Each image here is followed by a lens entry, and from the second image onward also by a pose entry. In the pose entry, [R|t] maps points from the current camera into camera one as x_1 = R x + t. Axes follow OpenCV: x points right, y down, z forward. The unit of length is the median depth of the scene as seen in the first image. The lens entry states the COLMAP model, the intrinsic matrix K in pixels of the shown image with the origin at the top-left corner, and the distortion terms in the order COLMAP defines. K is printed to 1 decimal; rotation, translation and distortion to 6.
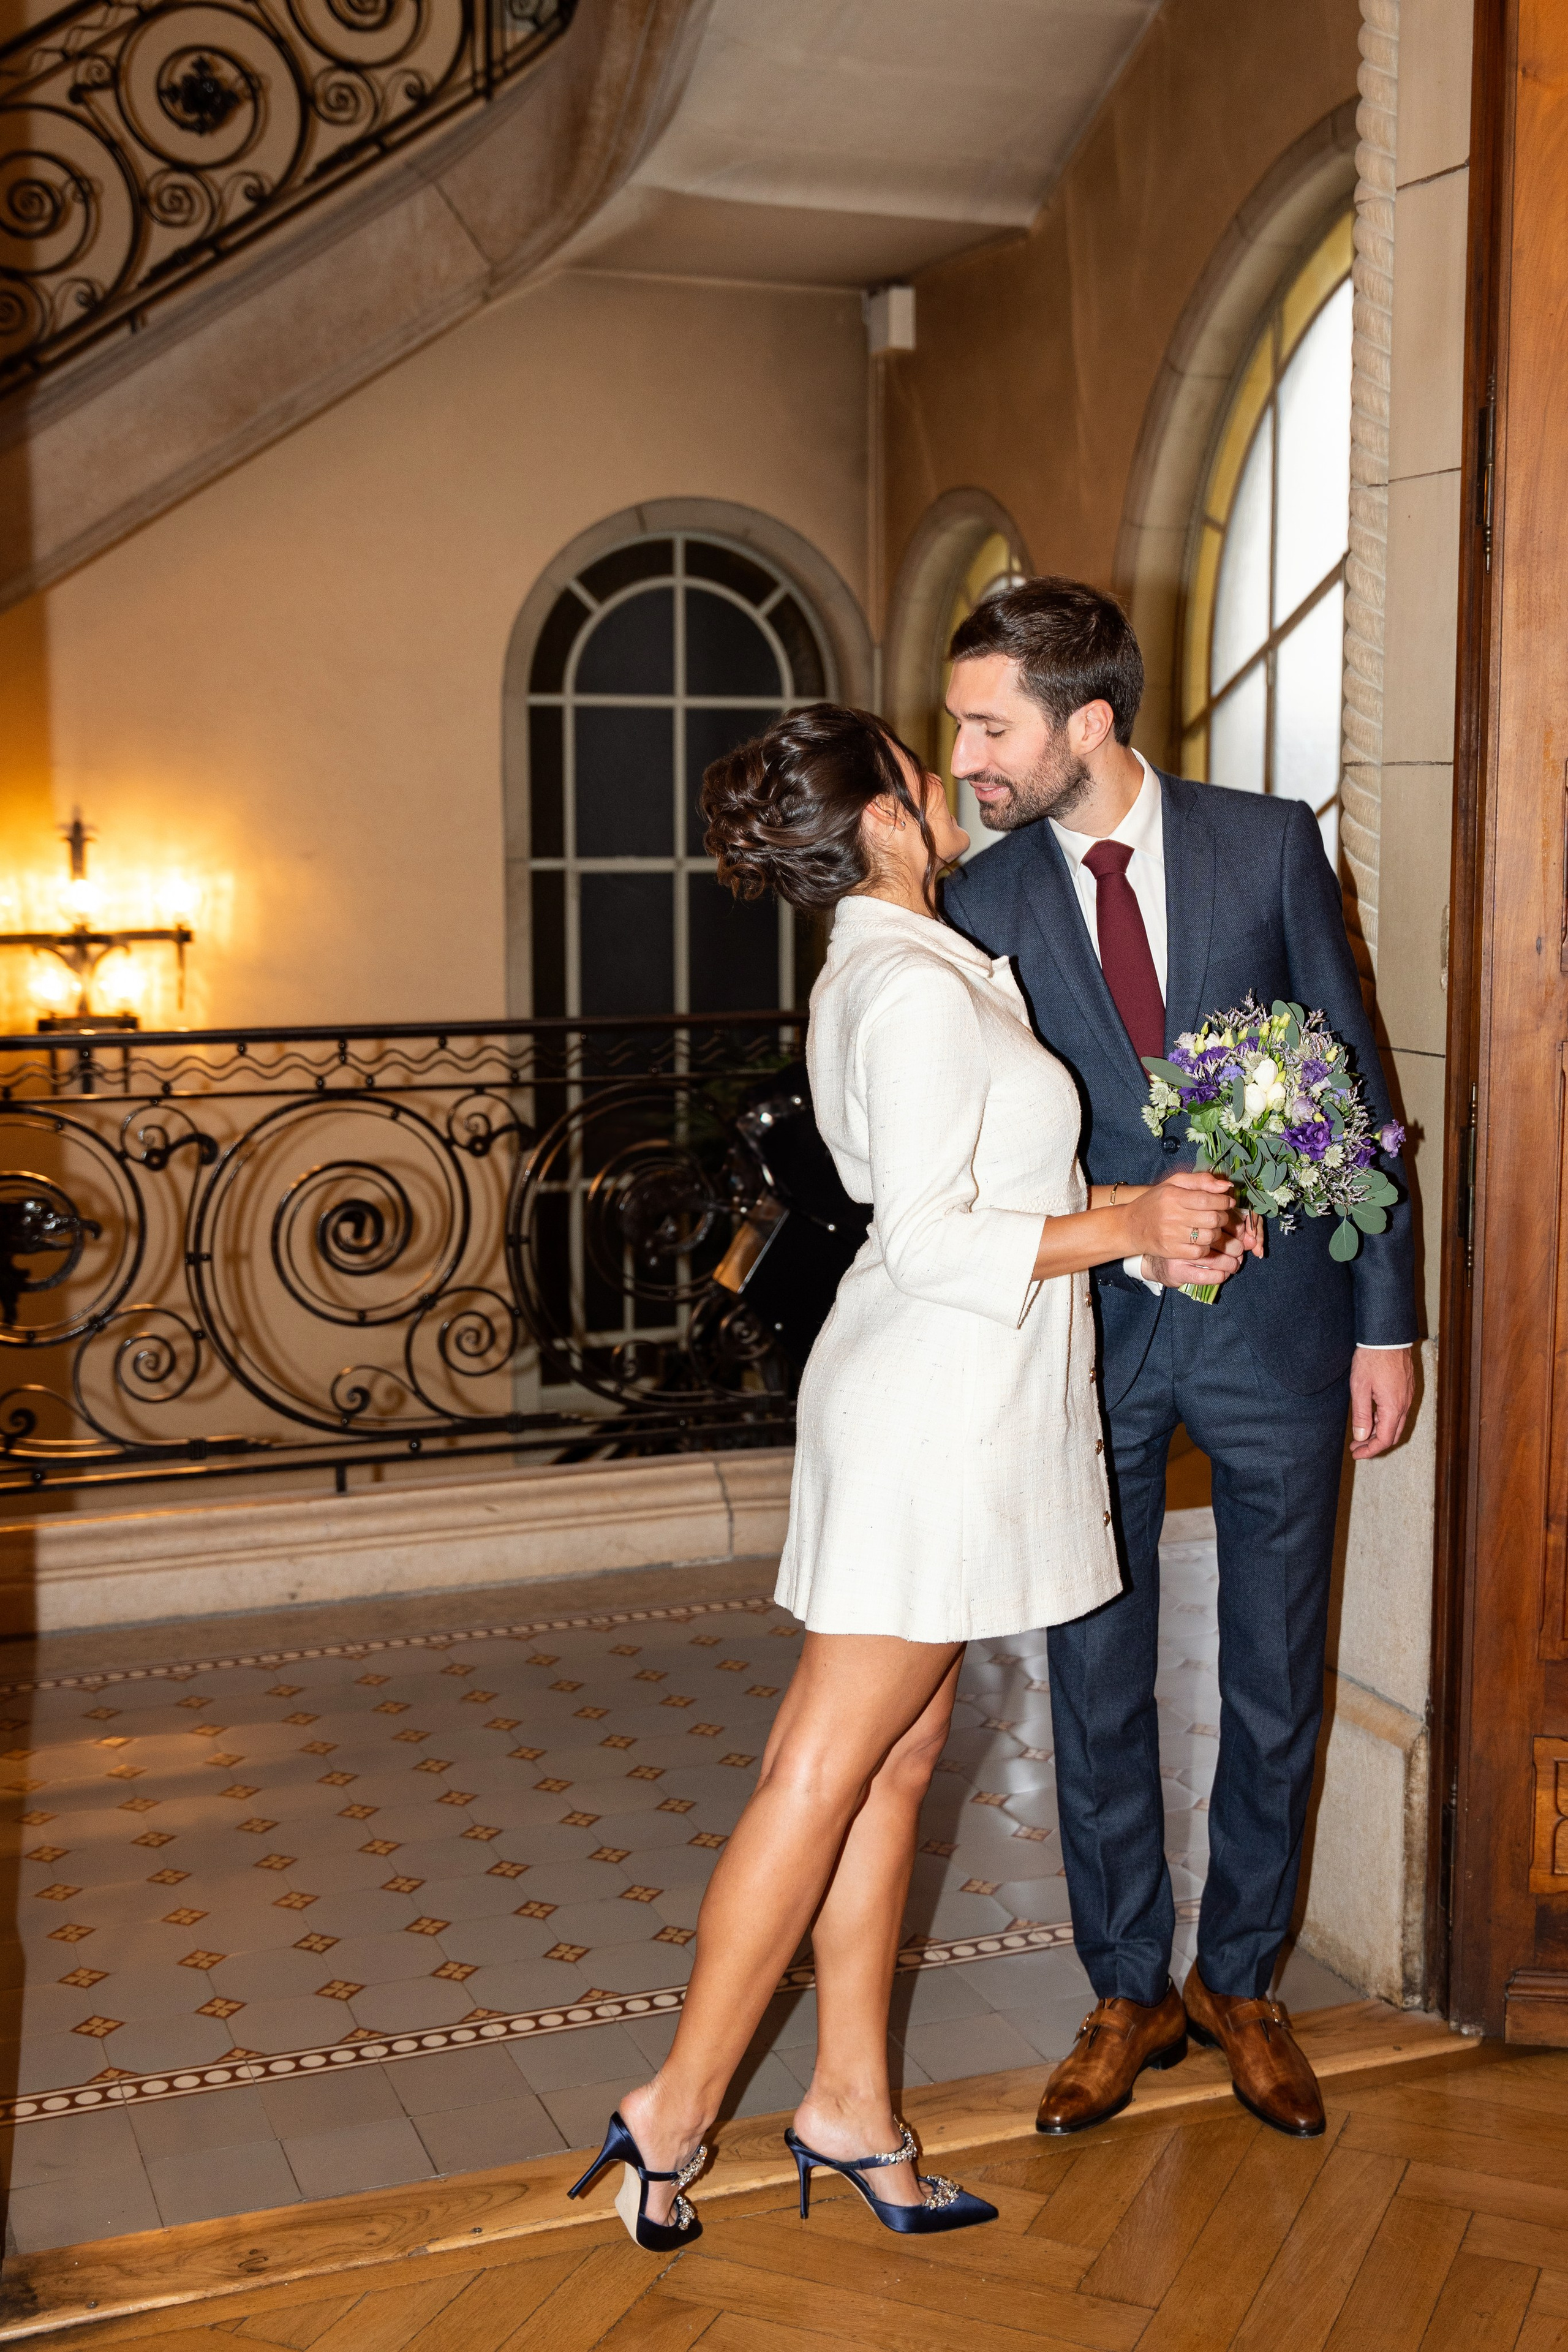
lens RADIAL K [[2599.8, 0, 784.0], [0, 2599.8, 1176.0], [0, 0, 1]] dist [0.015682, 0.007080]
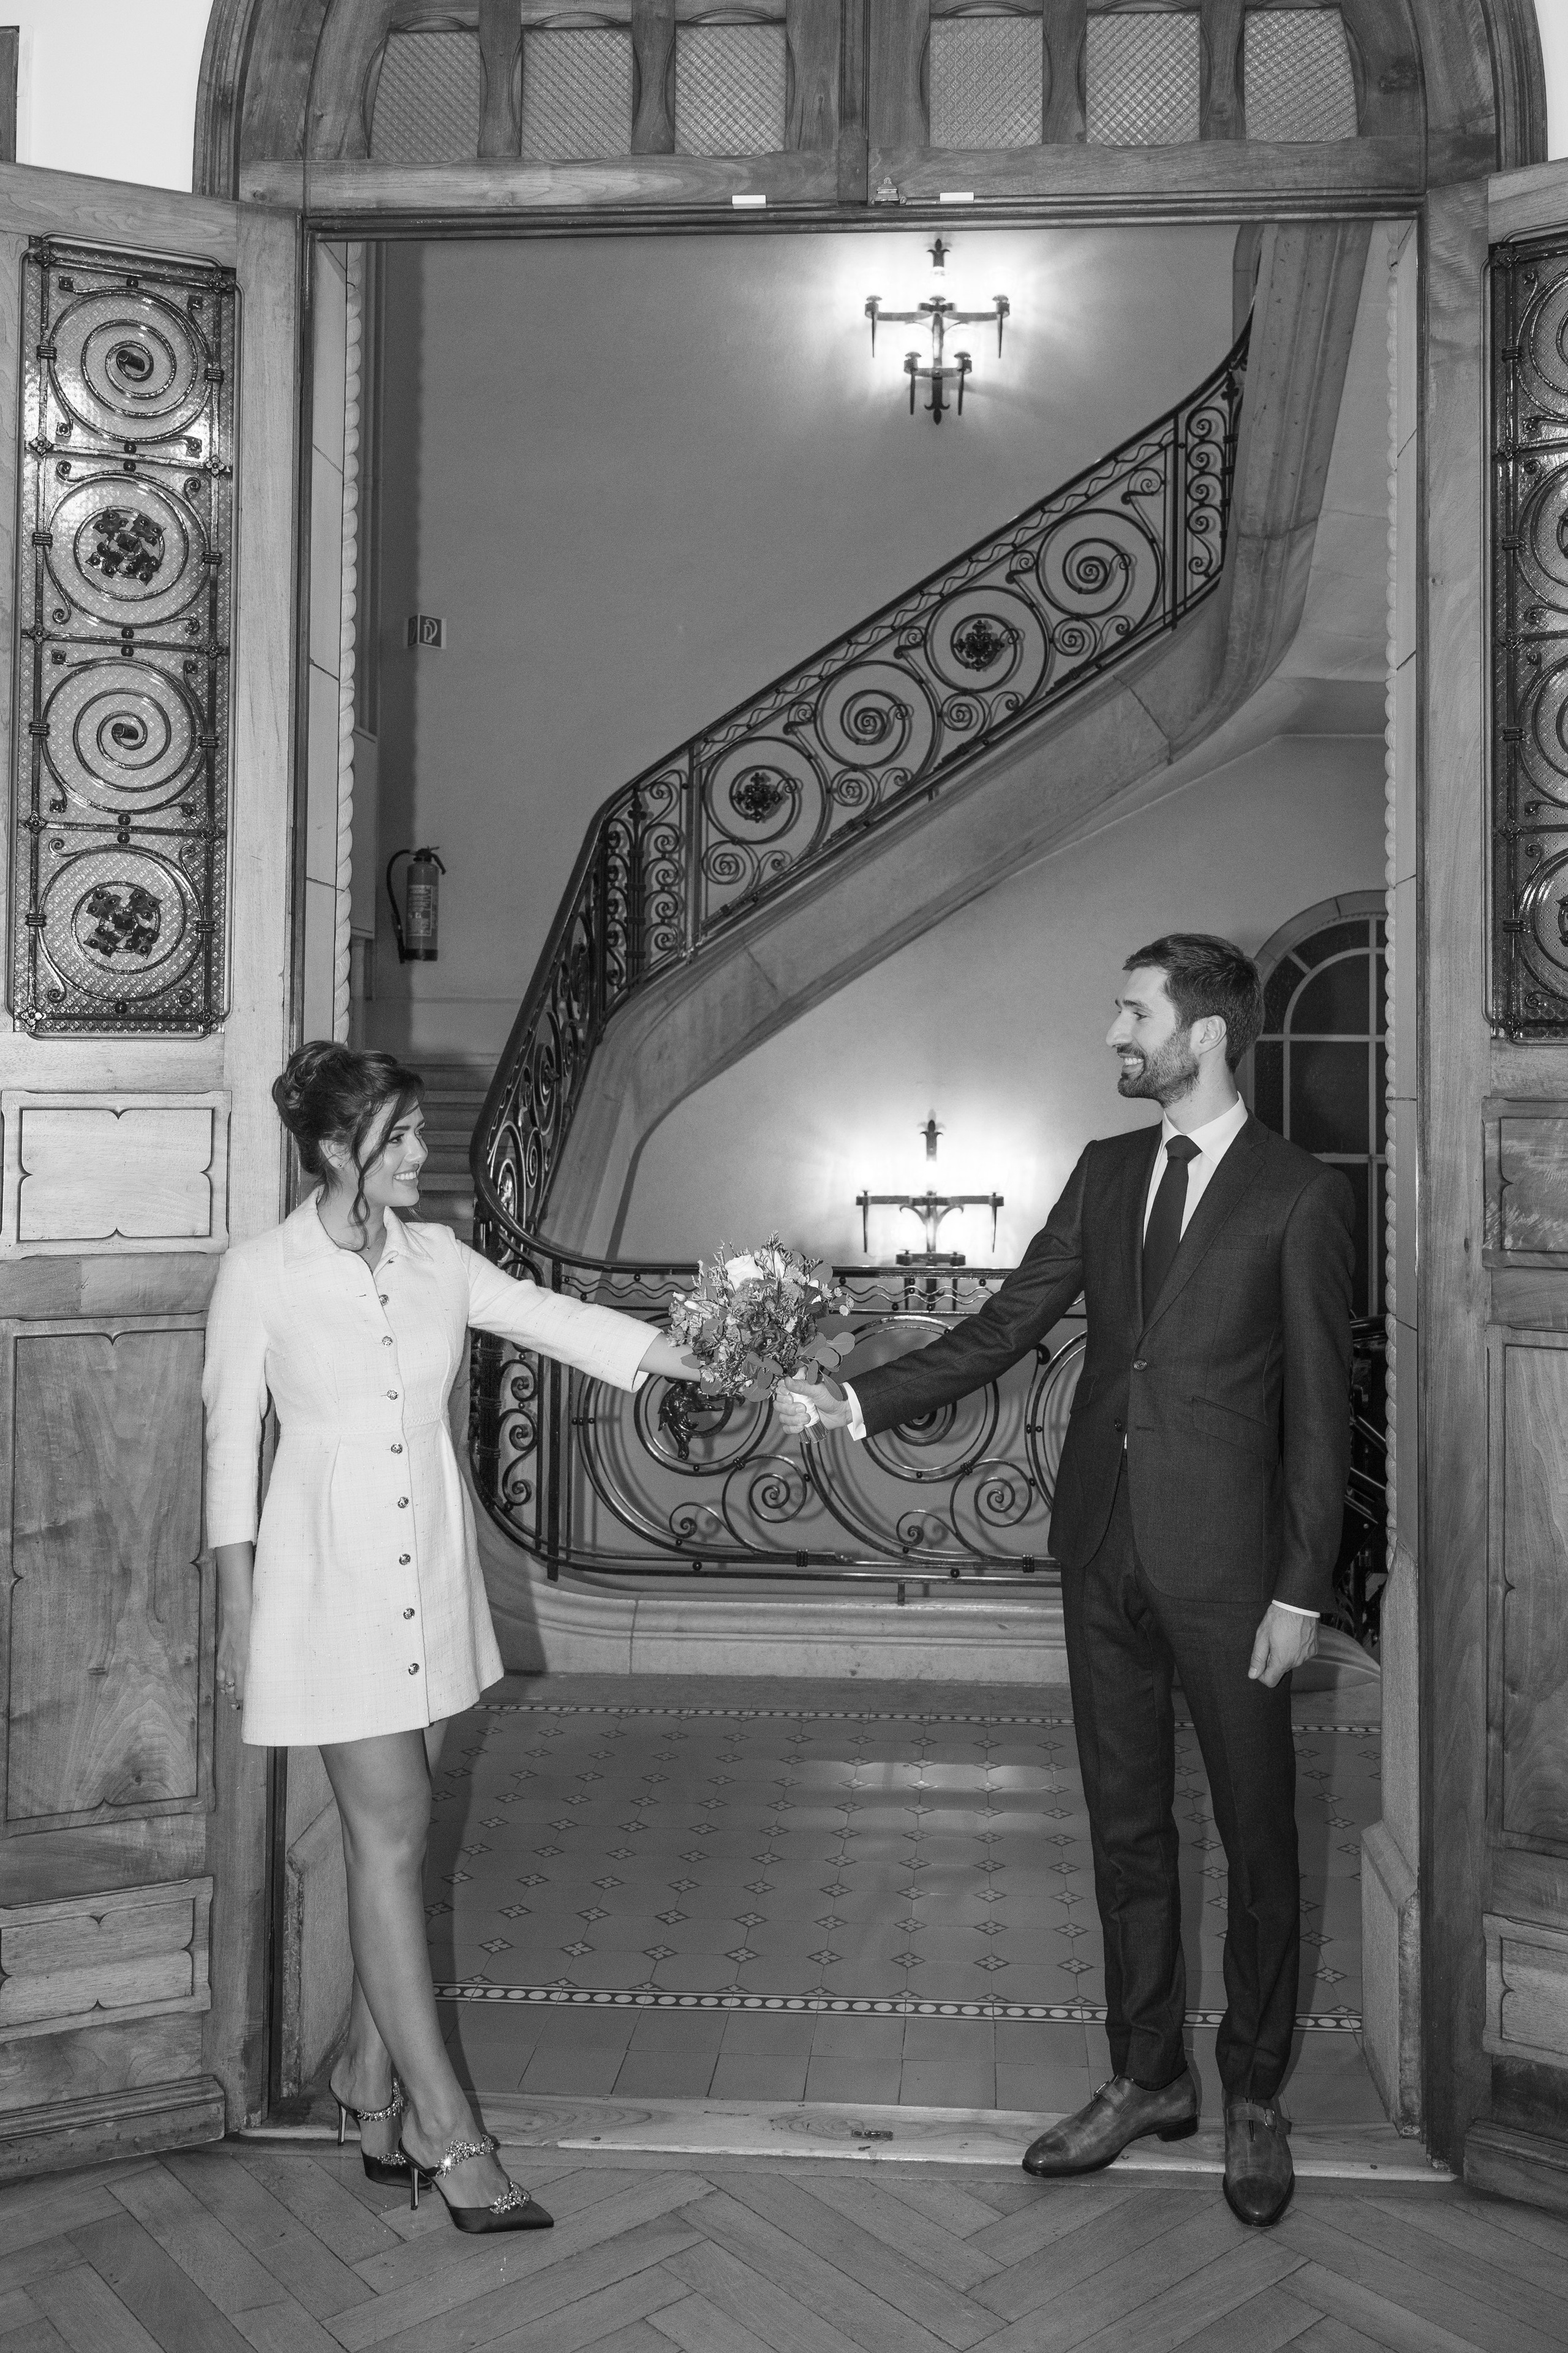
lens RADIAL K [[1864.5, 0, 783.8], [0, 1864.5, 1111.6], [0, 0, 1]] dist [0.001090, -0.001282]
pose [[0.915604, 0.010094, -0.401953, 0.108423], [-0.066300, 0.989791, -0.126167, -0.005108], [0.396576, 0.142169, 0.906926, 0.018977]]
